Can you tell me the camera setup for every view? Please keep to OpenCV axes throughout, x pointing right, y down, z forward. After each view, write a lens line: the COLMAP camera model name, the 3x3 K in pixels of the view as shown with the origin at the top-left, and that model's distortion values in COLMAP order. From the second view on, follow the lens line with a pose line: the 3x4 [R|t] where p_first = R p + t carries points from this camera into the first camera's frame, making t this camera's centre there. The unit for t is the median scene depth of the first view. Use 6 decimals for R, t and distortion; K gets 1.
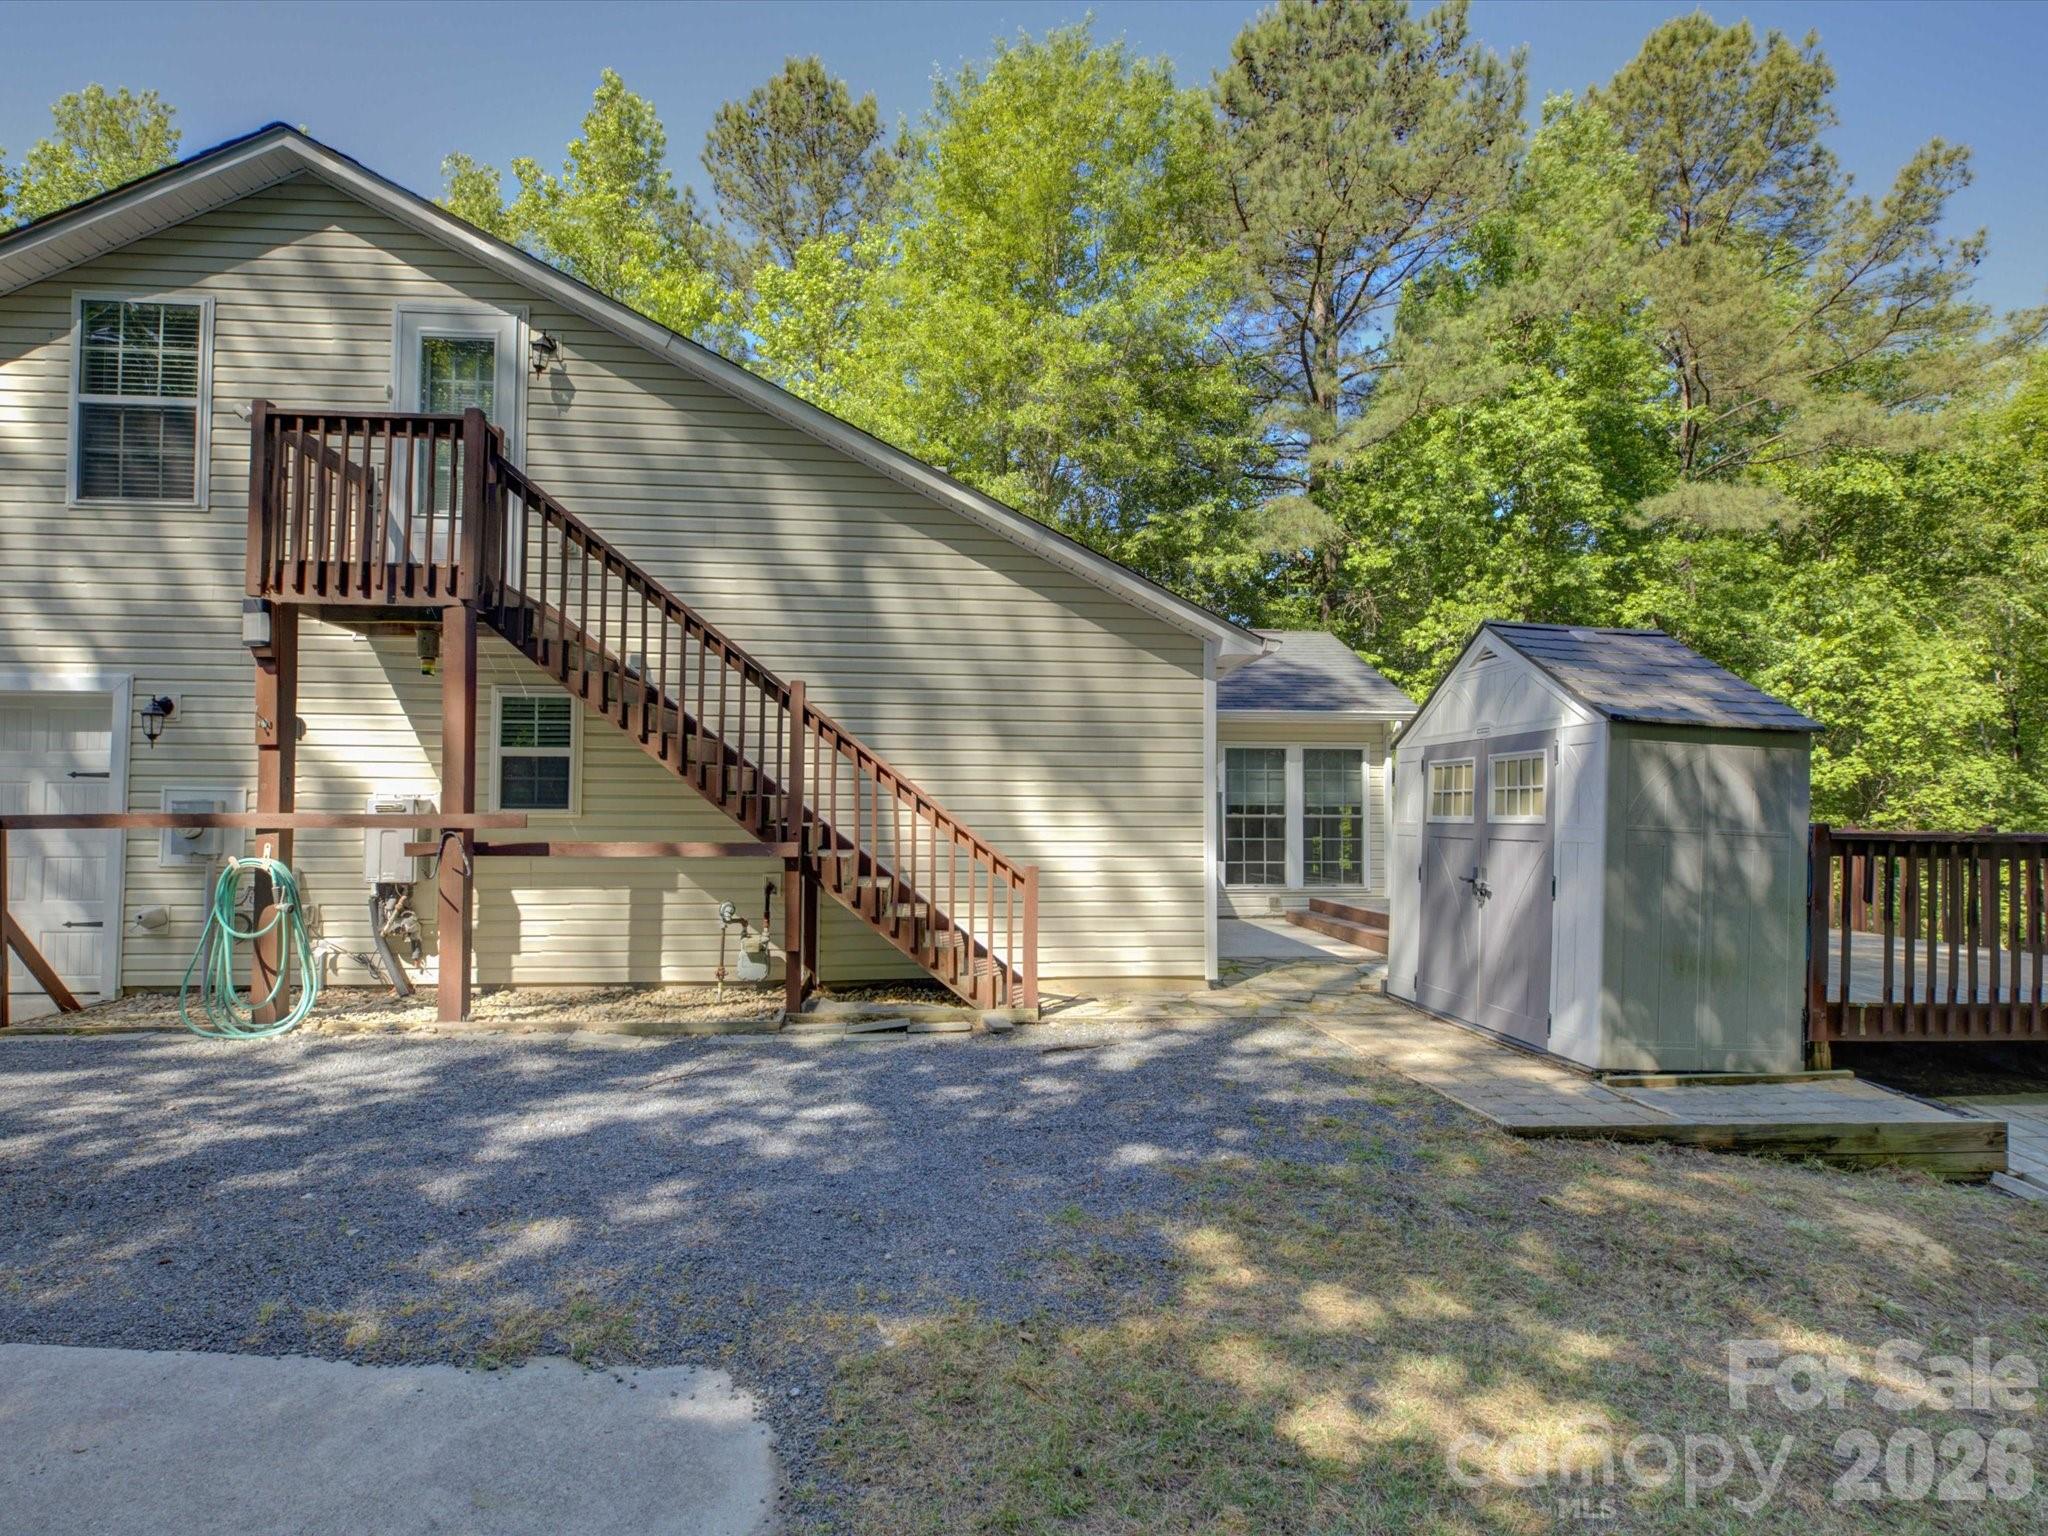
lens RADIAL K [[1081.3, 0, 1021.5], [0, 1081.3, 766.9], [0, 0, 1]] dist [-0.000899, 0.001212]
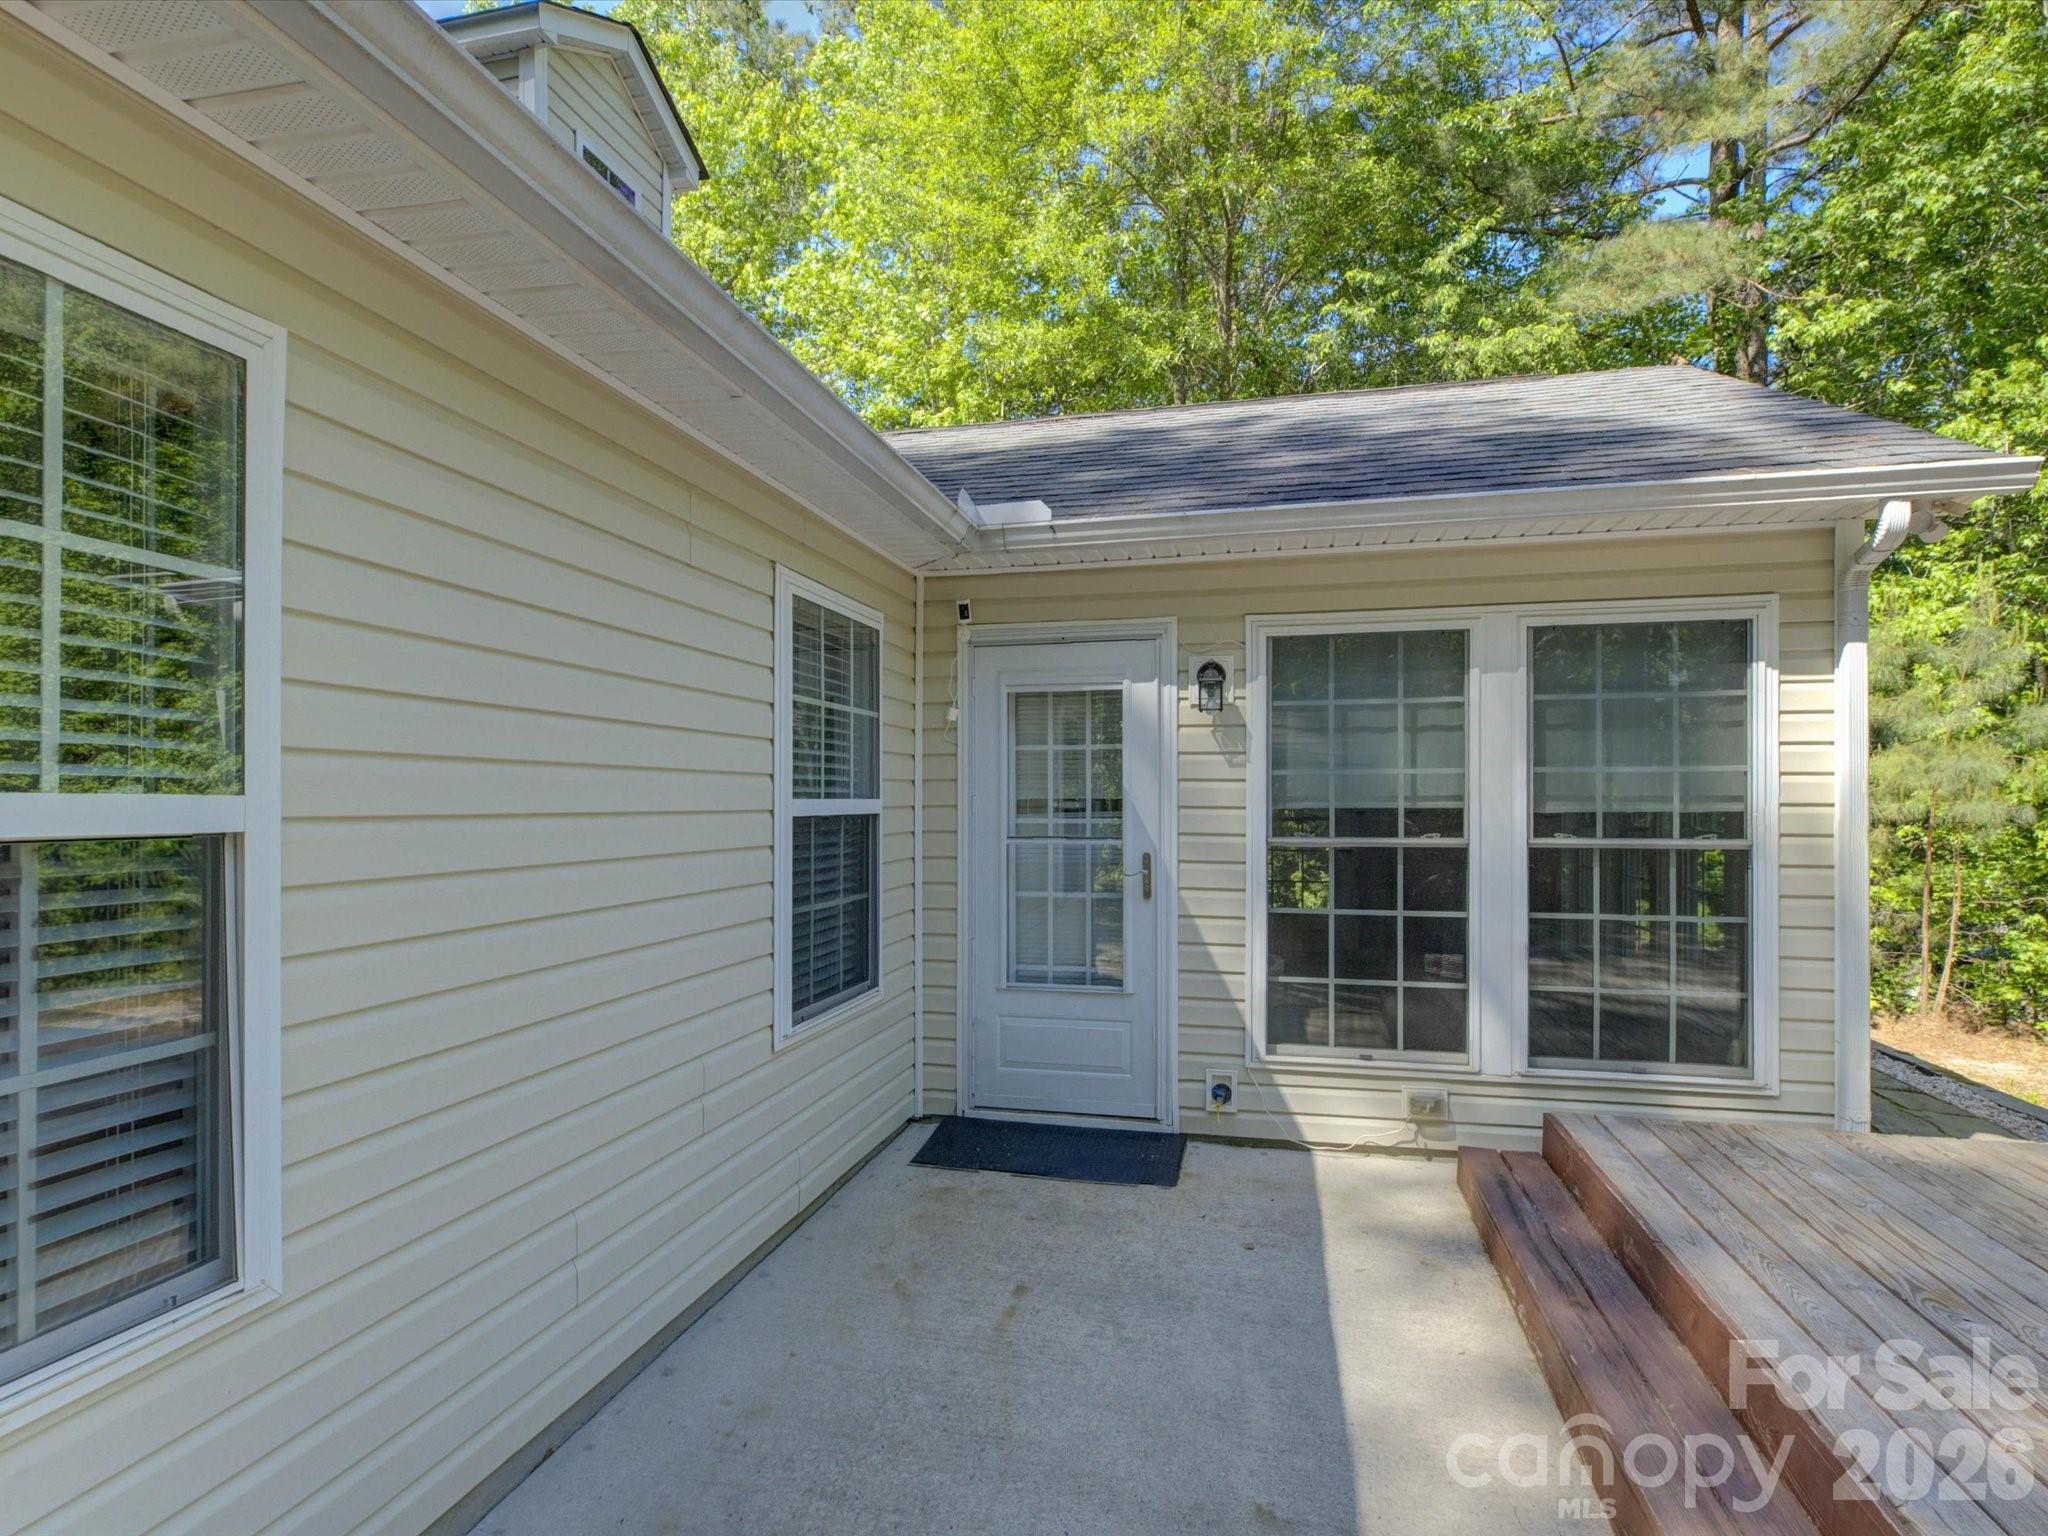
lens RADIAL K [[1081.3, 0, 1021.5], [0, 1081.3, 788.5], [0, 0, 1]] dist [-0.000899, 0.001212]
pose [[0.944171, -0.007139, -0.329378, 0.223810], [0.019816, 0.999186, 0.035145, 0.015995], [0.328859, -0.039709, 0.943544, 0.652960]]
